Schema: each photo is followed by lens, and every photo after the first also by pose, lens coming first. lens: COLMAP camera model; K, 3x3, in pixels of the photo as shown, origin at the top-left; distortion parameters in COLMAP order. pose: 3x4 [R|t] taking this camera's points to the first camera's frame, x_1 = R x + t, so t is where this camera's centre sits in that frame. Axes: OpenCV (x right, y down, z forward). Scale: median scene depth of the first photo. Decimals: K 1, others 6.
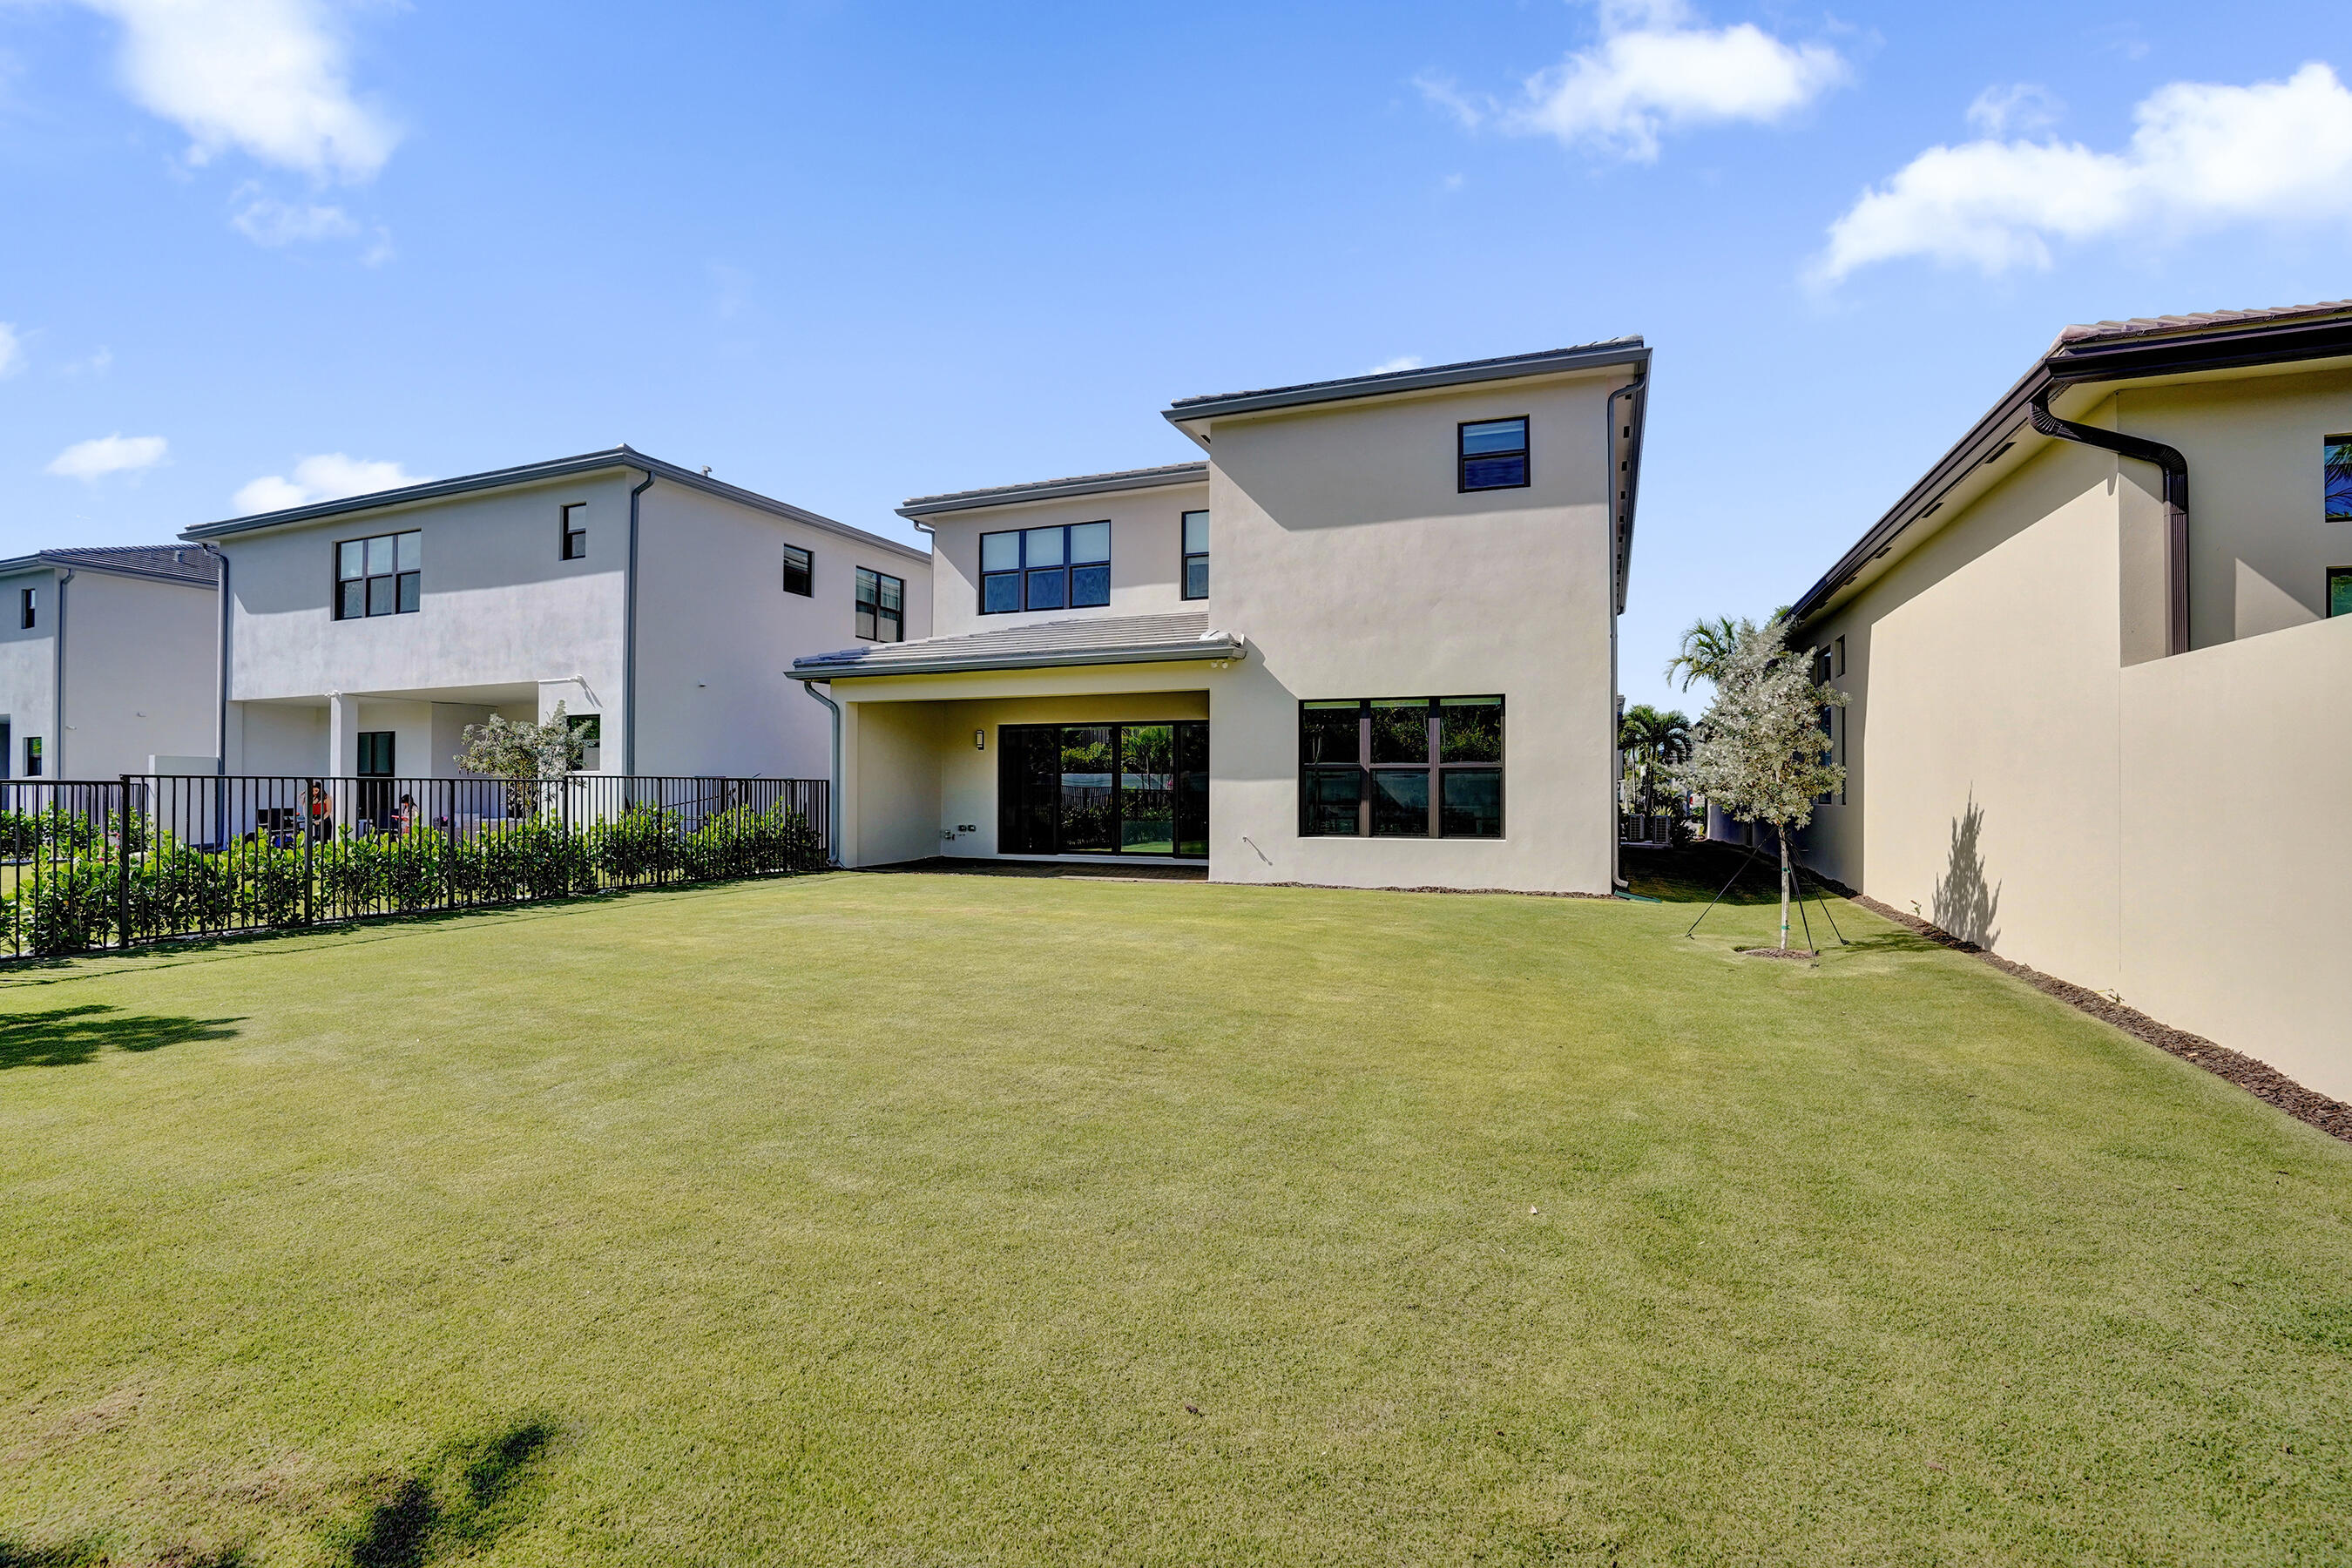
lens RADIAL K [[1103.6, 0, 1179.1], [0, 1103.6, 790.2], [0, 0, 1]] dist [-0.035529, 0.000383]
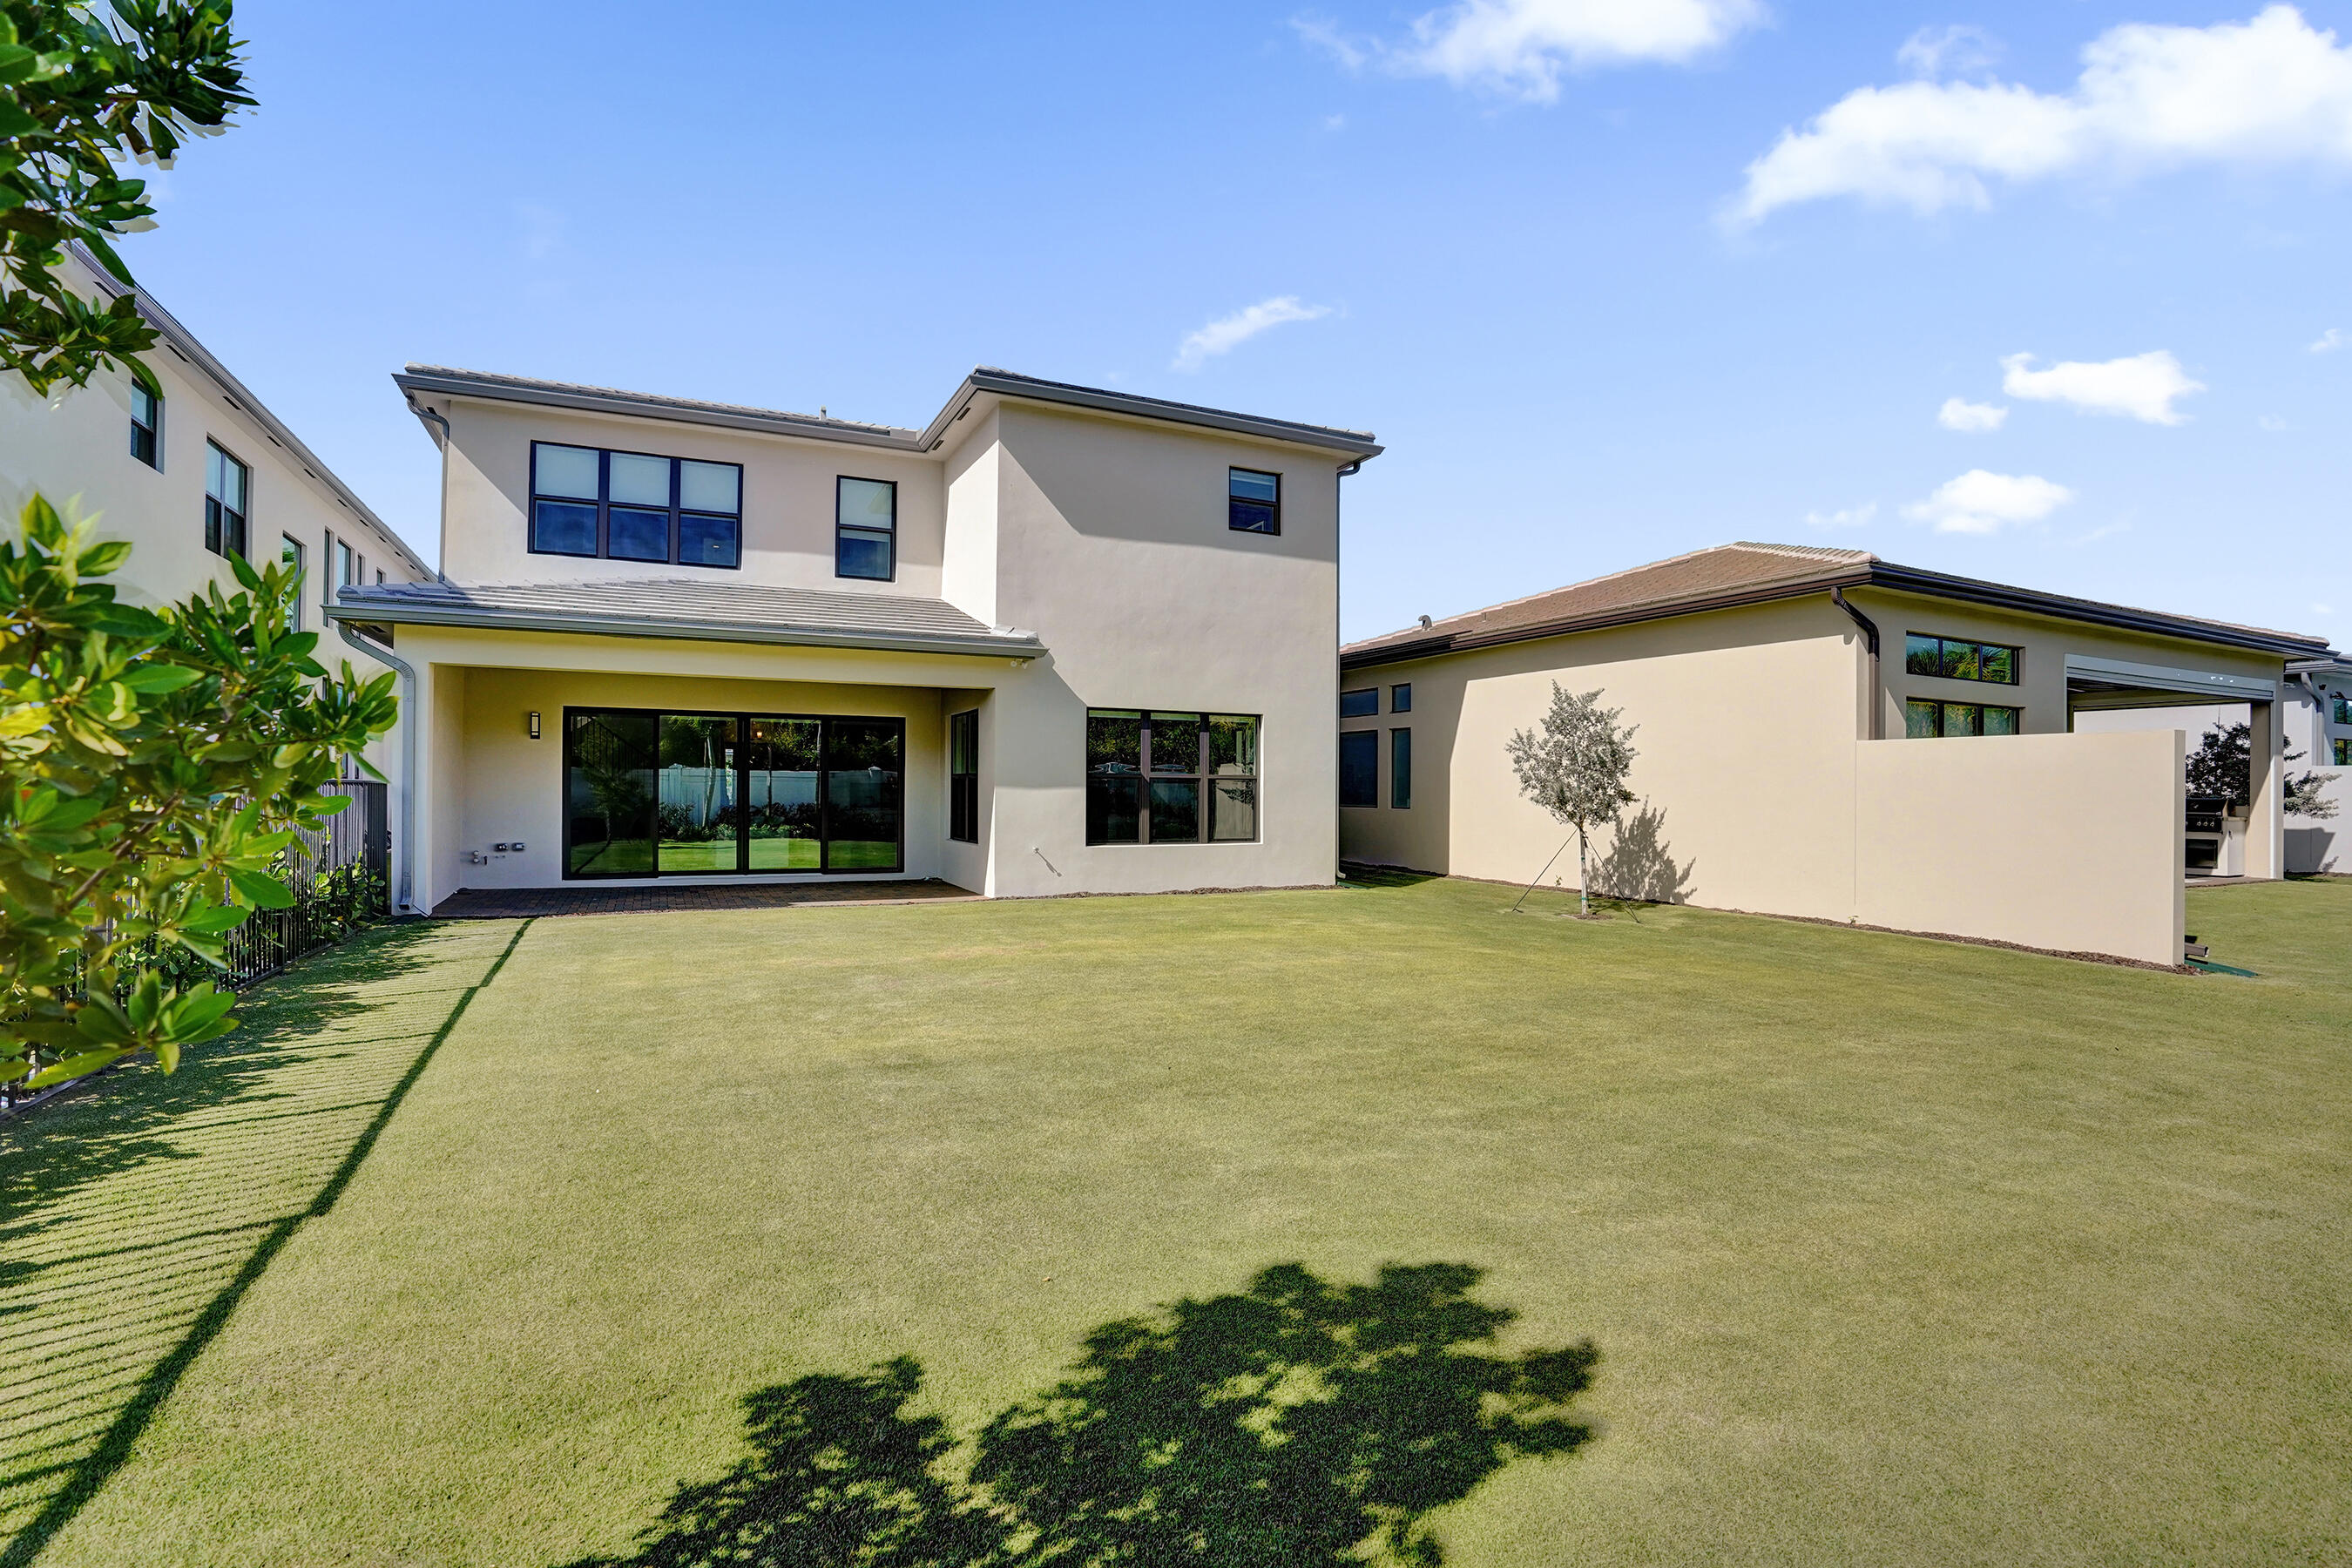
lens RADIAL K [[1103.6, 0, 1175.1], [0, 1103.6, 775.8], [0, 0, 1]] dist [-0.035529, 0.000383]
pose [[0.677690, 0.011951, 0.735251, -0.559520], [-0.007558, 0.999928, -0.009288, -0.011805], [-0.735309, 0.000737, 0.677731, 0.273439]]
